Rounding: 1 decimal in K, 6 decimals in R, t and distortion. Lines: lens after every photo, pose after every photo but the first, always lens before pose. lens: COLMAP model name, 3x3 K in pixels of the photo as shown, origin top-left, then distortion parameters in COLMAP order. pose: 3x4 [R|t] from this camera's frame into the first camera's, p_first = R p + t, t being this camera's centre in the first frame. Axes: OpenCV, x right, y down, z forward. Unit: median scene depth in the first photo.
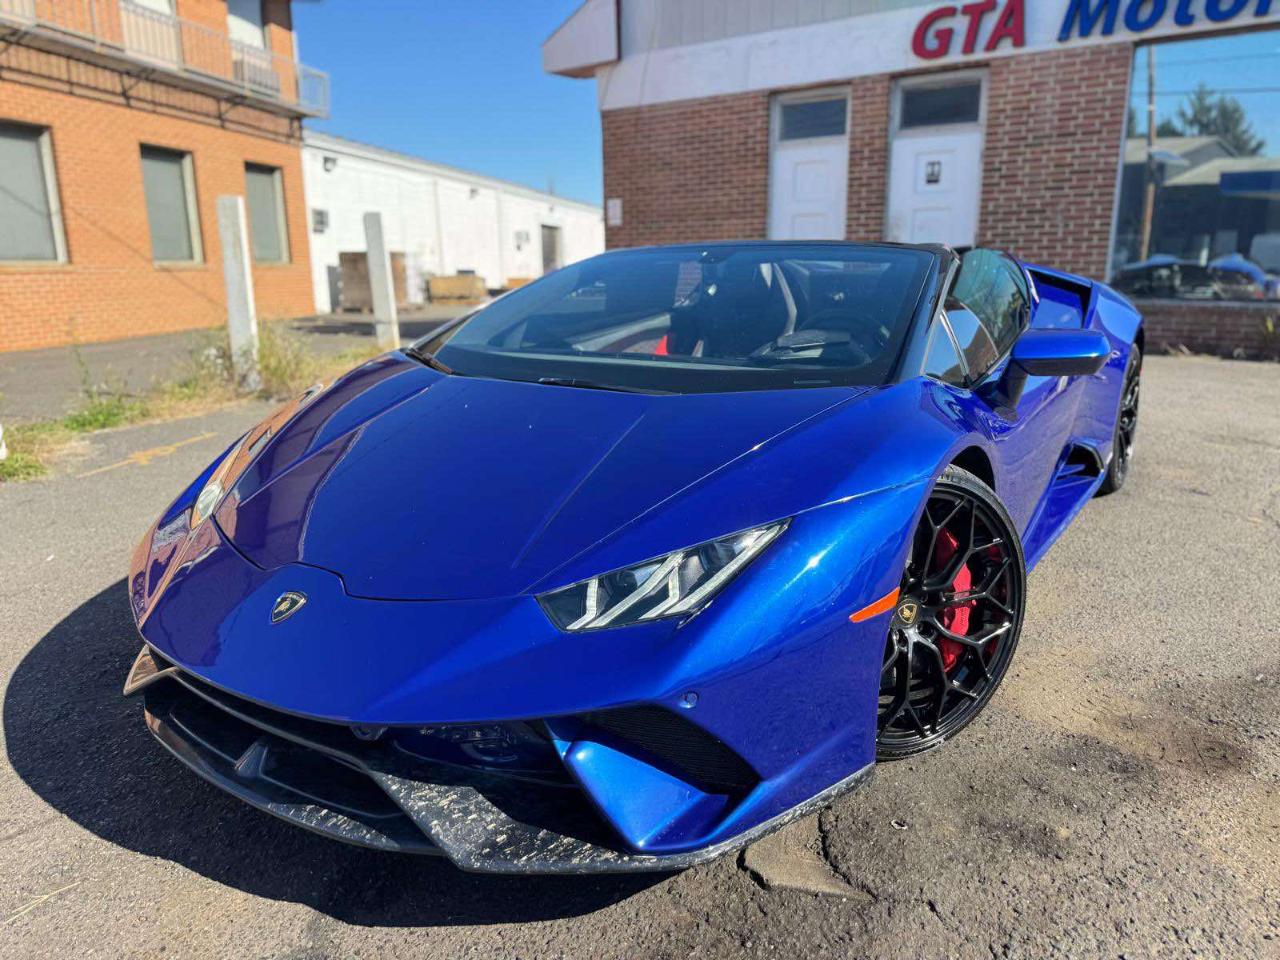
lens RADIAL K [[906.4, 0, 648.2], [0, 906.4, 483.3], [0, 0, 1]] dist [0.020988, -0.025154]
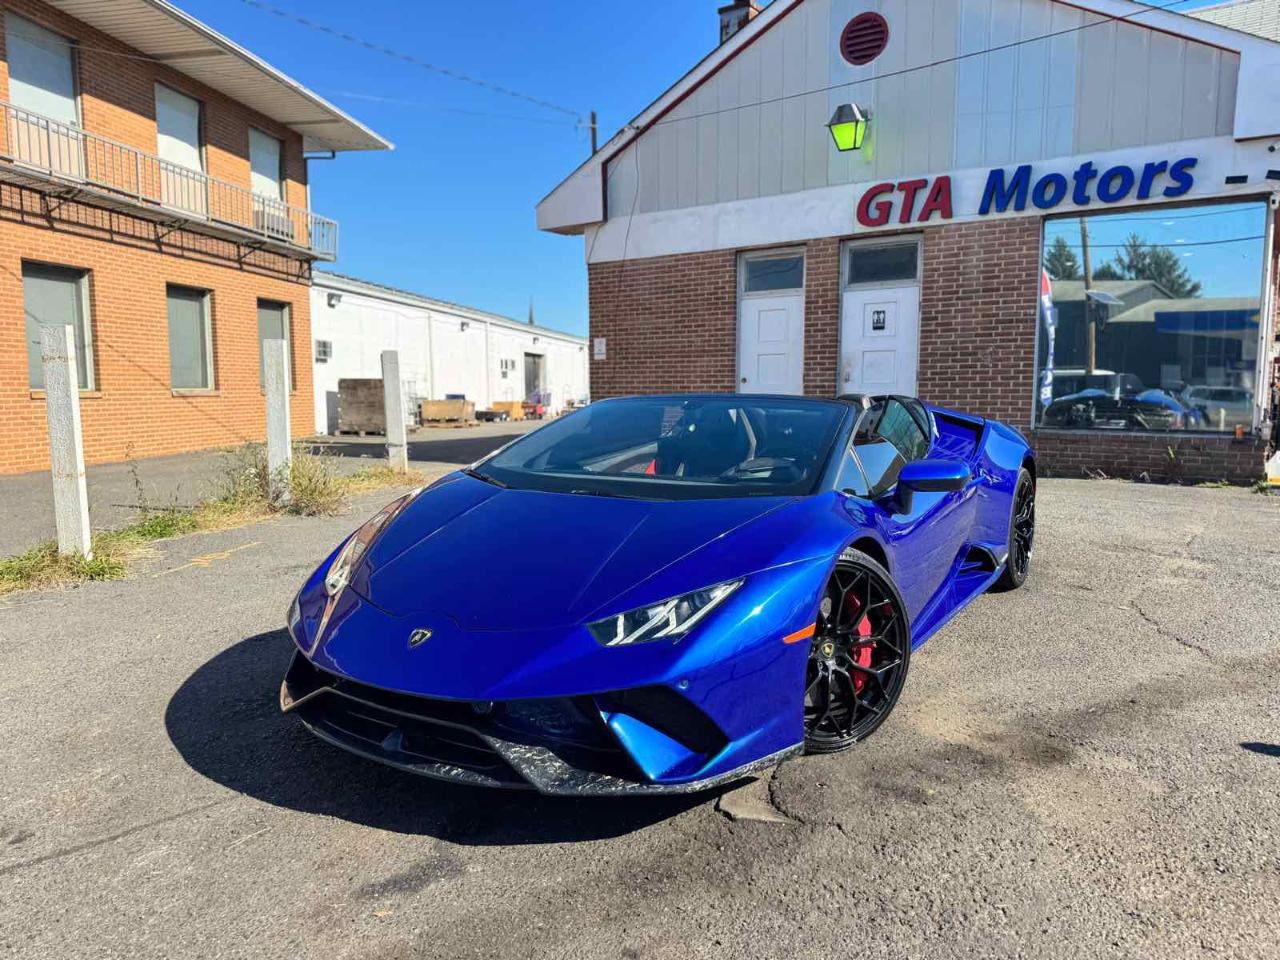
lens RADIAL K [[899.2, 0, 643.0], [0, 899.2, 482.3], [0, 0, 1]] dist [0.050207, -0.057629]
pose [[0.999746, 0.003842, 0.022200, -0.010470], [-0.000860, 0.991140, -0.132821, 0.014778], [-0.022513, 0.132768, 0.990891, -0.104648]]
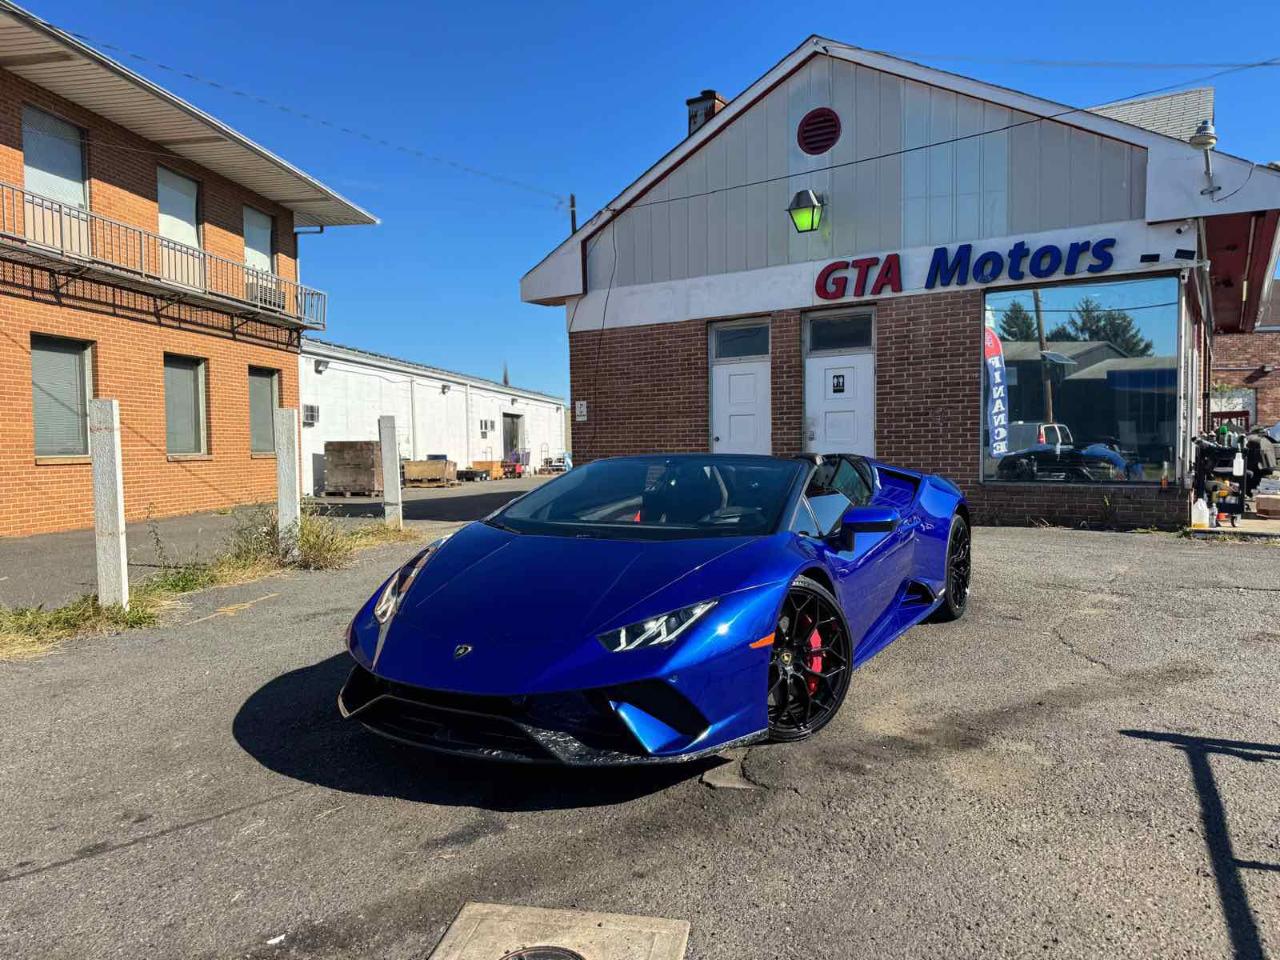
lens RADIAL K [[895.0, 0, 645.1], [0, 895.0, 482.8], [0, 0, 1]] dist [0.071848, -0.090221]
pose [[0.998597, -0.007107, 0.052479, -0.020560], [0.017234, 0.980625, -0.195136, 0.031377], [-0.050076, 0.195767, 0.979371, -0.182935]]
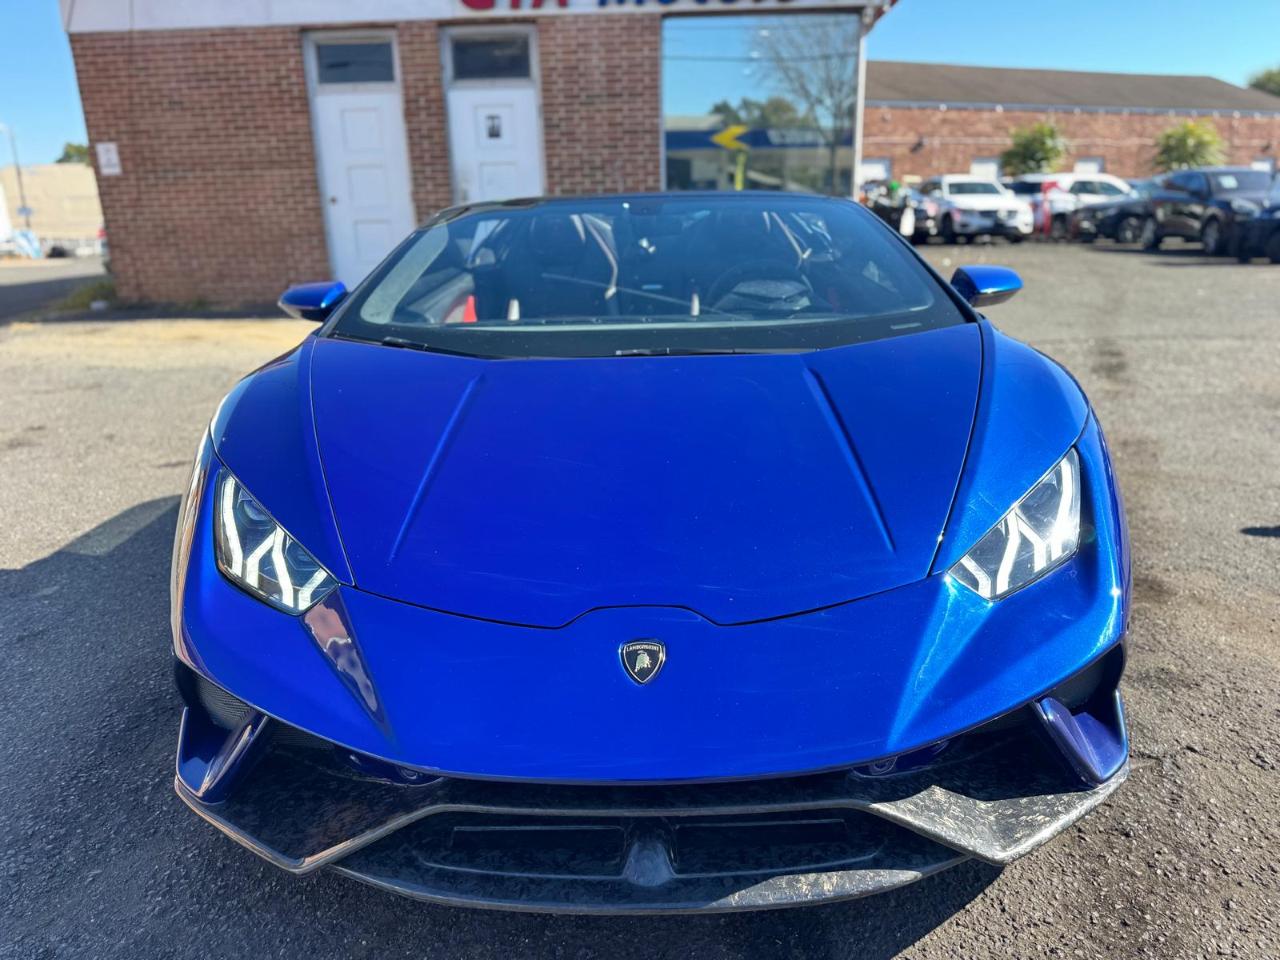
lens RADIAL K [[906.4, 0, 648.2], [0, 906.4, 483.3], [0, 0, 1]] dist [0.020988, -0.025154]
pose [[0.836713, -0.165832, 0.521930, -0.143068], [0.143047, 0.986144, 0.084006, -0.013596], [-0.528629, 0.004371, 0.848841, 0.062783]]
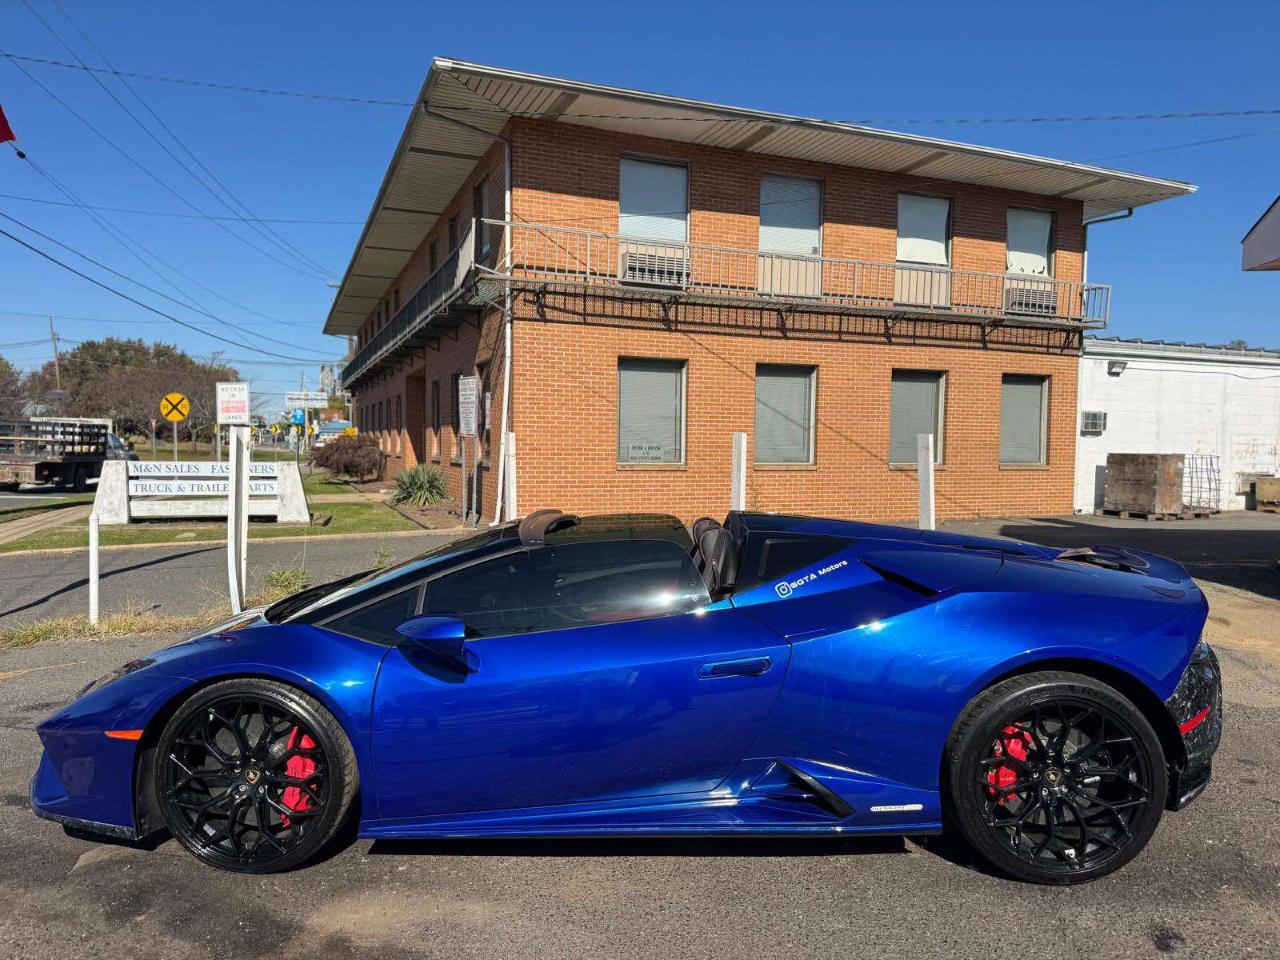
lens RADIAL K [[892.1, 0, 636.6], [0, 892.1, 488.6], [0, 0, 1]] dist [0.098426, -0.127904]
pose [[0.544495, 0.053770, -0.837039, 0.424875], [-0.211256, 0.974563, -0.074818, -0.077510], [0.811724, 0.217568, 0.542004, 0.131814]]
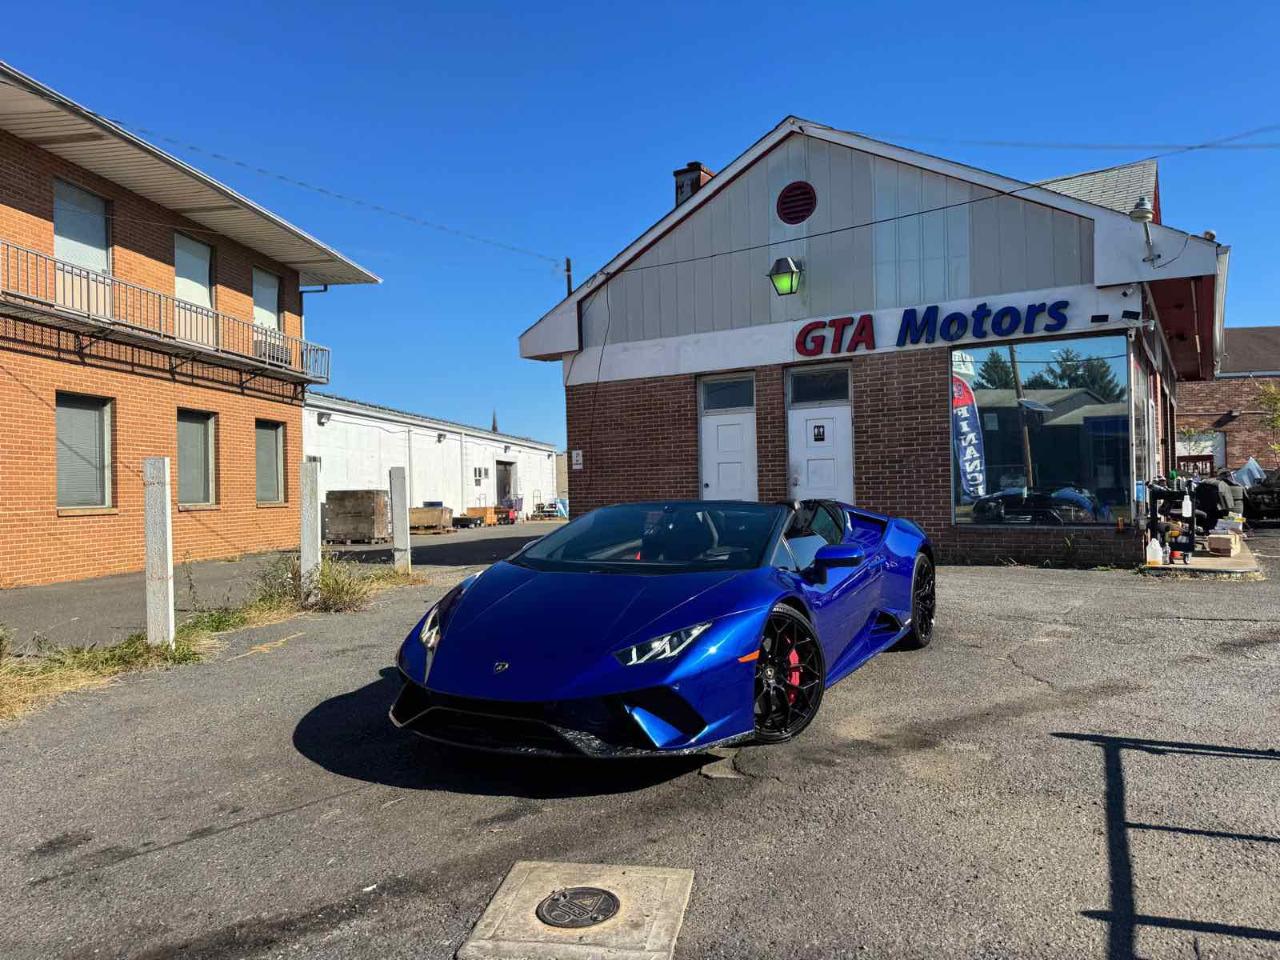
lens RADIAL K [[892.1, 0, 645.1], [0, 892.1, 478.7], [0, 0, 1]] dist [0.091539, -0.126260]
pose [[0.997759, -0.011992, 0.065831, -0.033160], [0.028035, 0.968216, -0.248538, 0.047485], [-0.060758, 0.249826, 0.966383, -0.260558]]
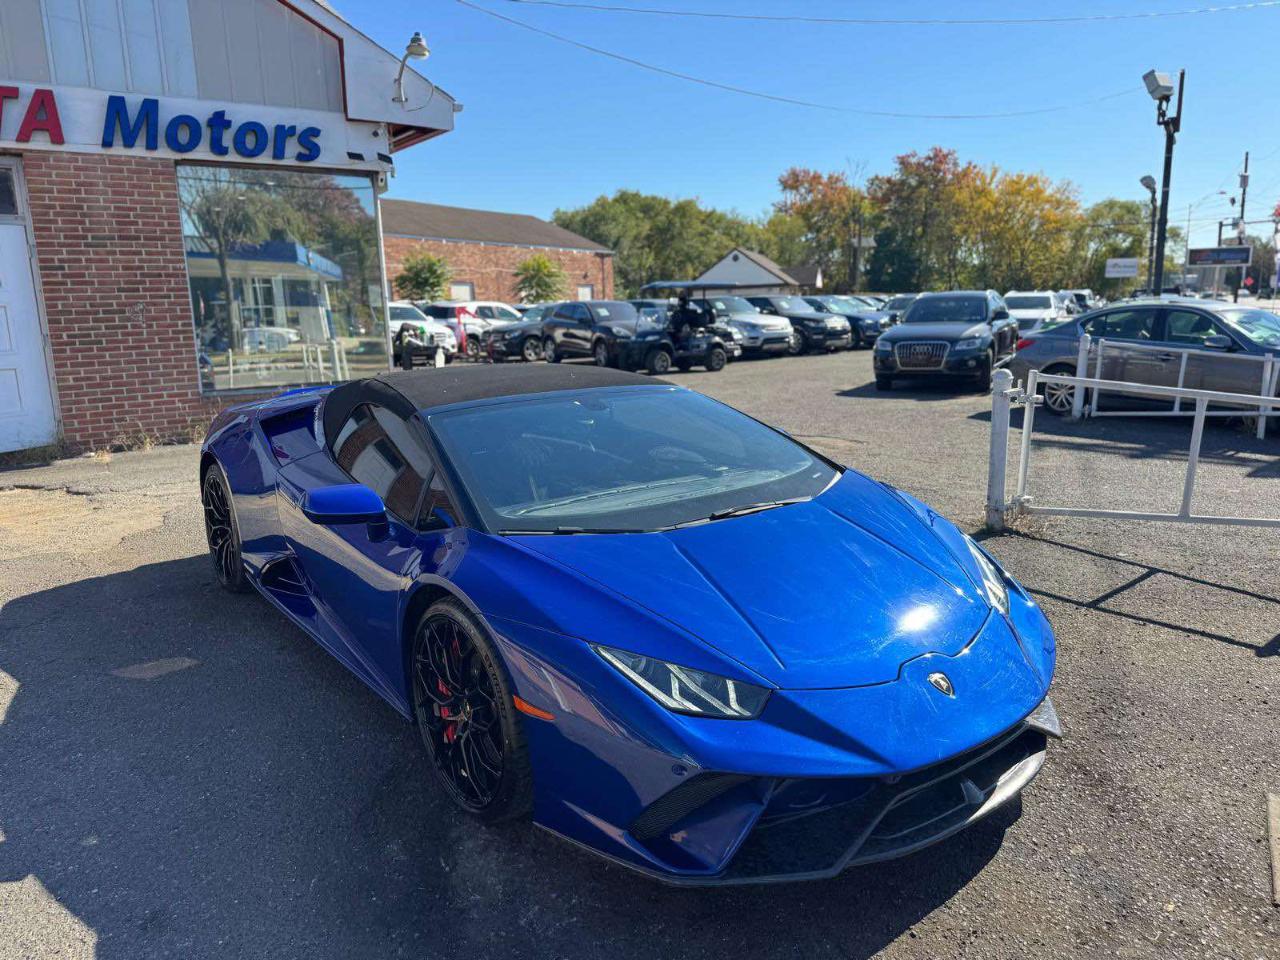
lens RADIAL K [[916.0, 0, 635.1], [0, 916.0, 486.2], [0, 0, 1]] dist [-0.001000, -0.002622]
pose [[0.341533, -0.178830, 0.922700, -0.326546], [0.244541, 0.964827, 0.096479, -0.075711], [-0.907499, 0.192688, 0.373252, 0.158776]]
